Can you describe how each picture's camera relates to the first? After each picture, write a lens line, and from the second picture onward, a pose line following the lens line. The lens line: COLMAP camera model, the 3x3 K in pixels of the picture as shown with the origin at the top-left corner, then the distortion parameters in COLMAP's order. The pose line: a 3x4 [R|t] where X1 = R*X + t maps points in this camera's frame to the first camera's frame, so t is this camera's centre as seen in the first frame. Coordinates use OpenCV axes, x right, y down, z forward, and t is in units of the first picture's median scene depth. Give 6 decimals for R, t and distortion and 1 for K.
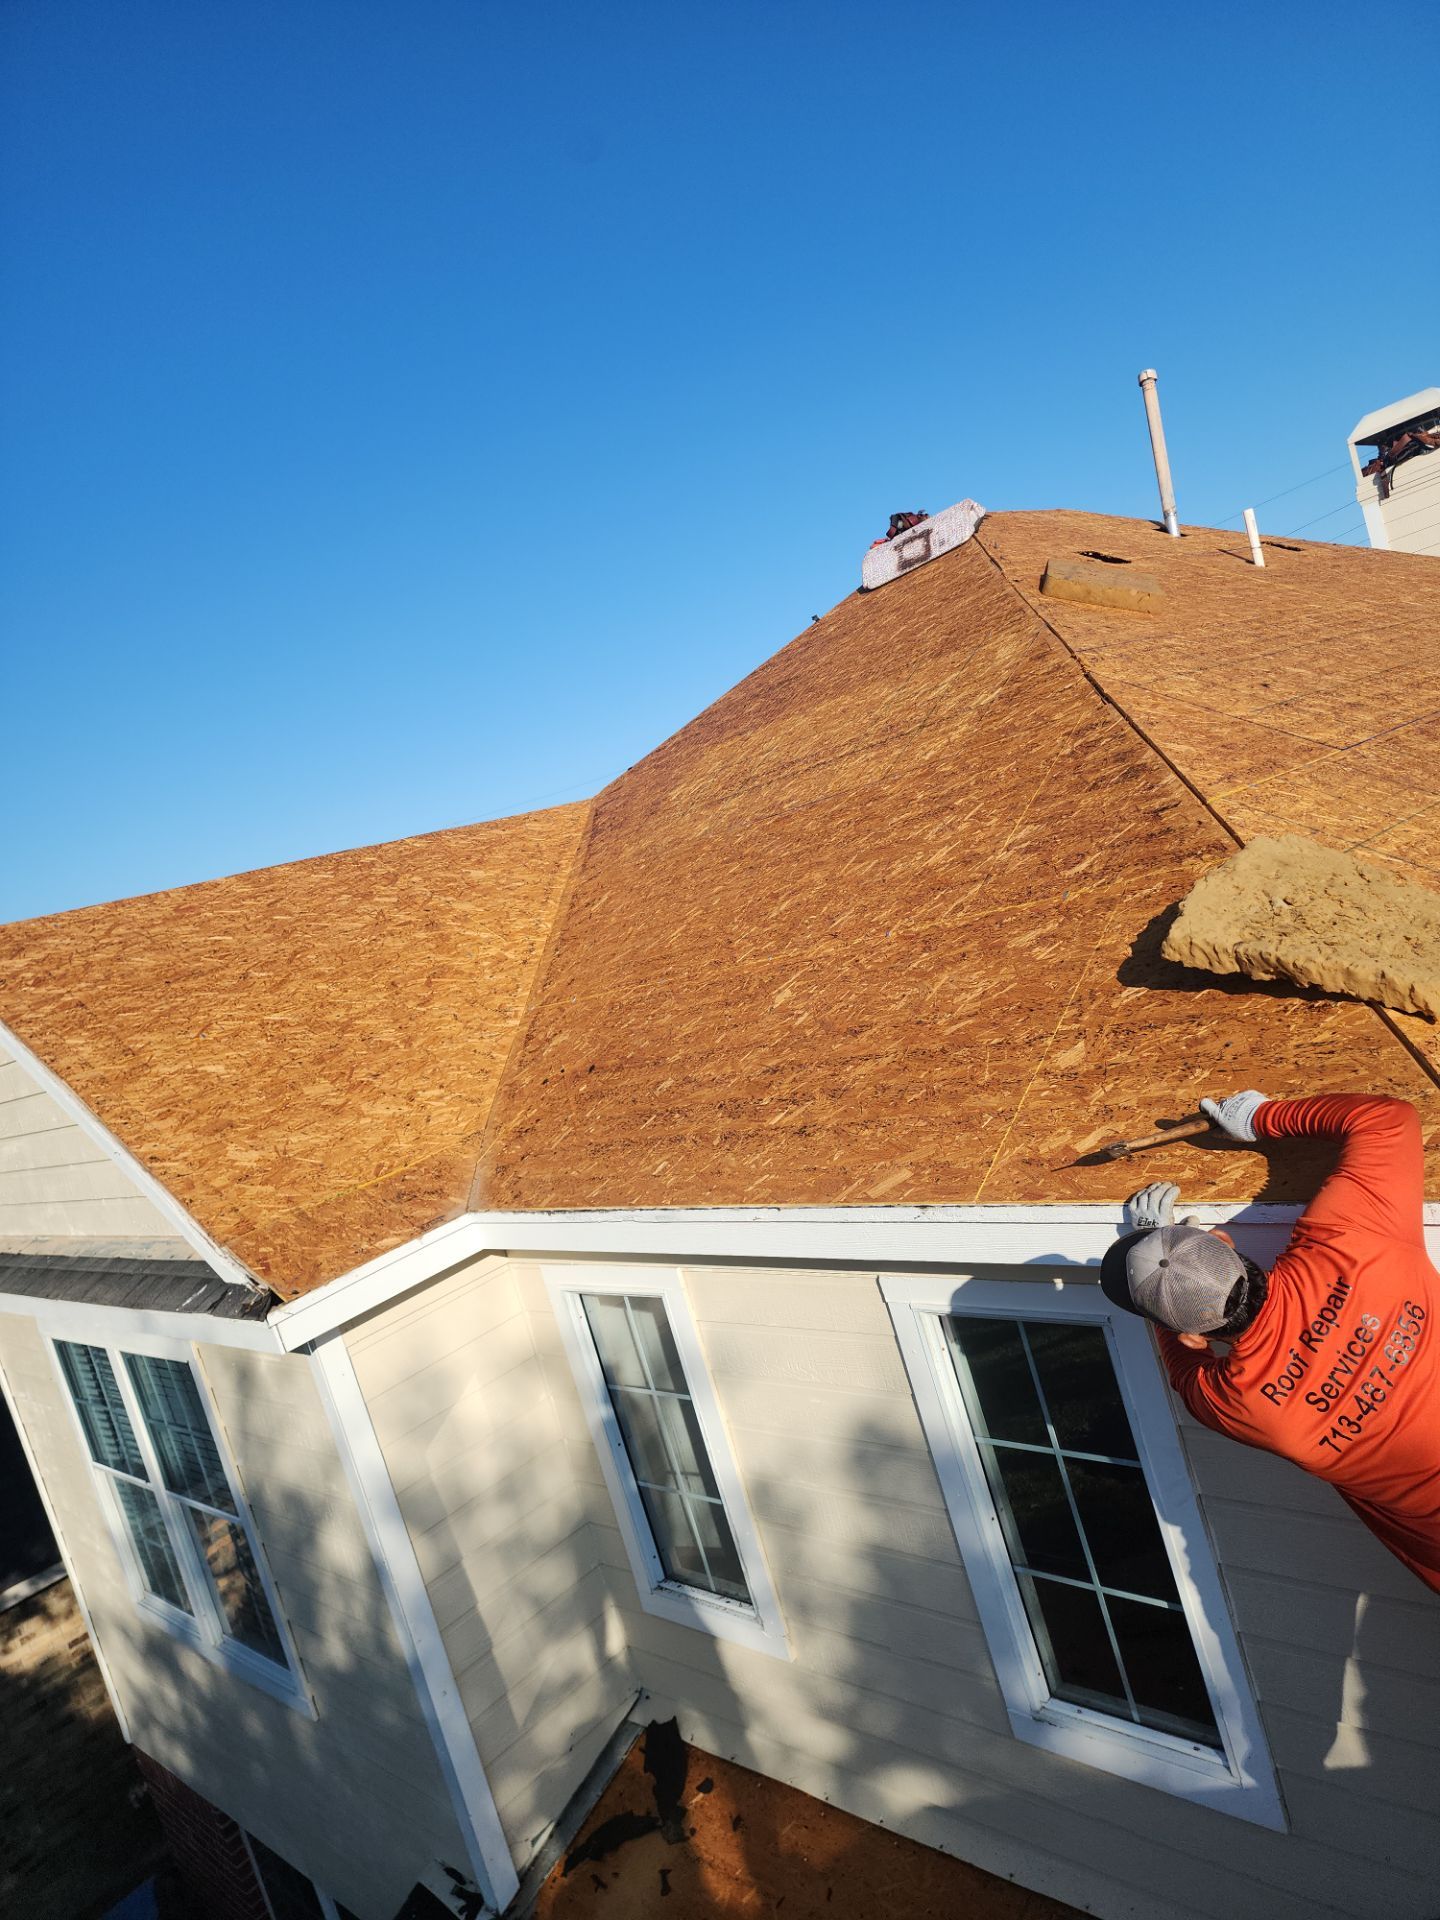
lens RADIAL K [[1265.6, 0, 723.4], [0, 1265.6, 970.0], [0, 0, 1]] dist [0.045639, -0.048152]
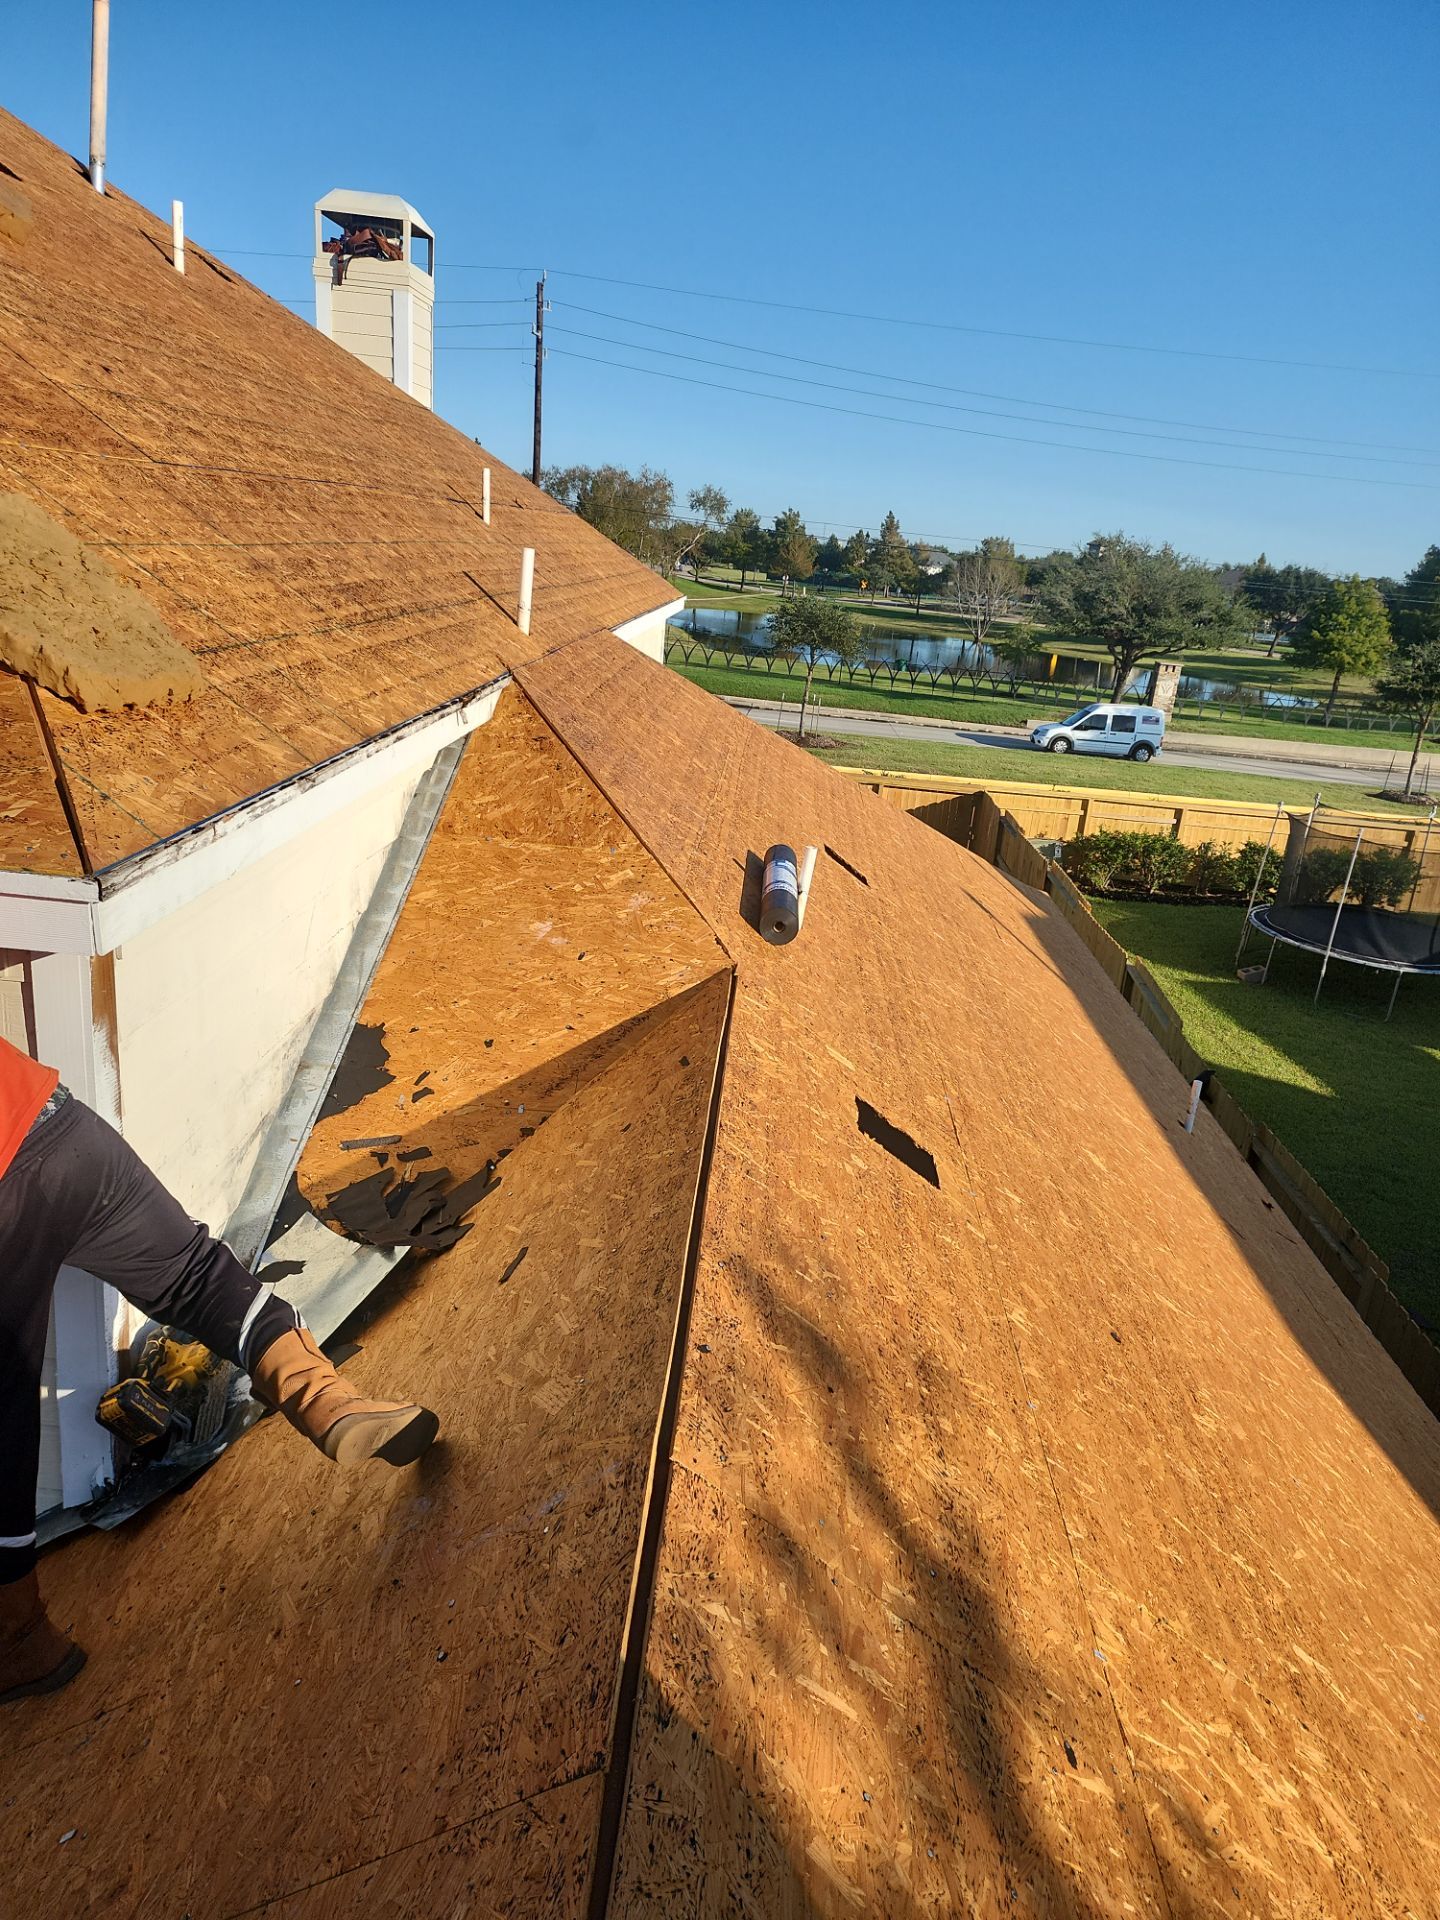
lens RADIAL K [[1265.6, 0, 723.4], [0, 1265.6, 970.0], [0, 0, 1]] dist [0.045639, -0.048152]
pose [[0.662123, 0.112448, 0.740911, 0.097722], [-0.243463, 0.967326, 0.070762, 0.024638], [-0.708745, -0.227237, 0.667865, -0.031495]]
